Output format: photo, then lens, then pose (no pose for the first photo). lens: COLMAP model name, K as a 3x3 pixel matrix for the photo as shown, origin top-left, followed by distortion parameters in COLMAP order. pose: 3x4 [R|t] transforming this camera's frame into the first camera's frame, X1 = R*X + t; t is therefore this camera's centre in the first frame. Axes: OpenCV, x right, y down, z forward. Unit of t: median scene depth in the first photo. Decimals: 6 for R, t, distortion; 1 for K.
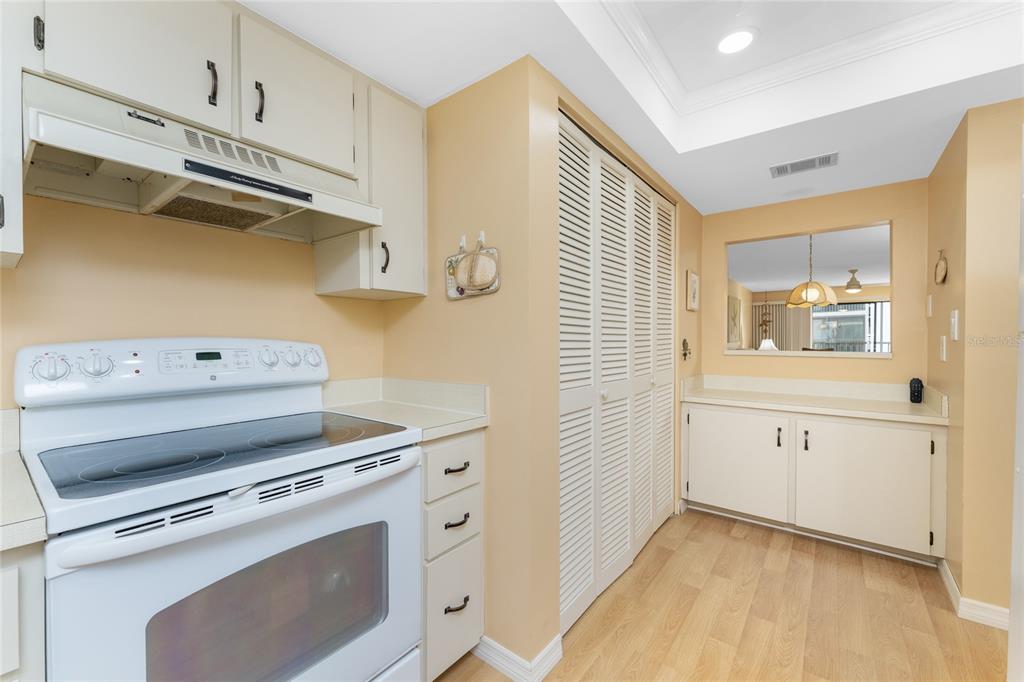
lens RADIAL K [[411.7, 0, 512.0], [0, 411.7, 341.0], [0, 0, 1]] dist [-0.001518, -0.000318]
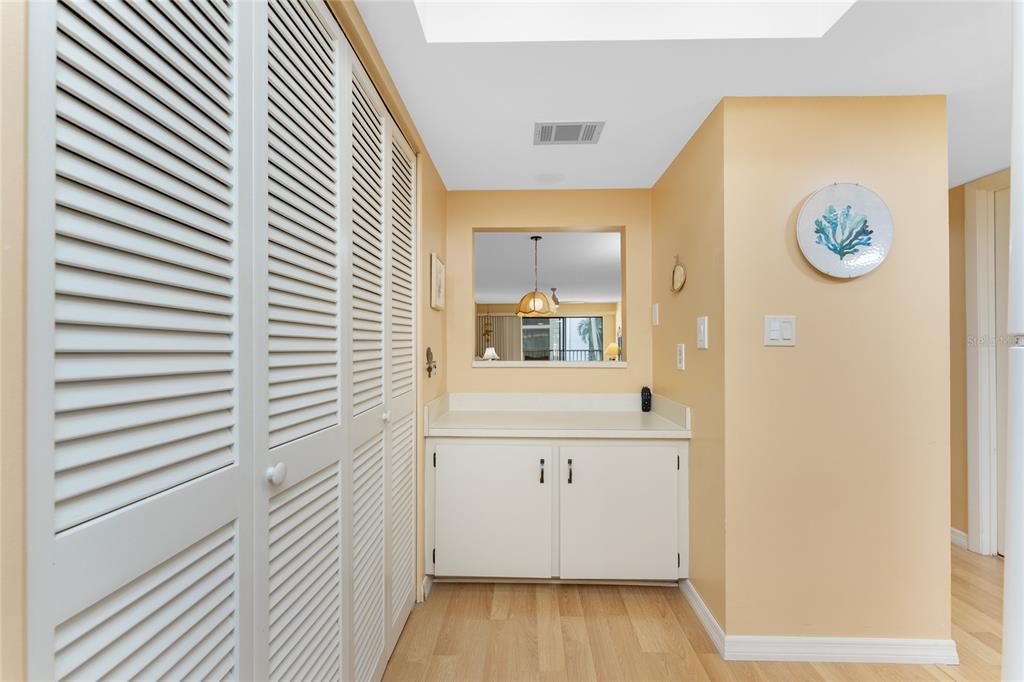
lens RADIAL K [[424.0, 0, 505.9], [0, 424.0, 345.8], [0, 0, 1]] dist [0.000367, -0.000032]
pose [[0.820073, 0.001589, 0.572257, 0.115808], [0.004014, 0.999956, -0.008529, -0.001253], [-0.572245, 0.009292, 0.820030, 0.343363]]
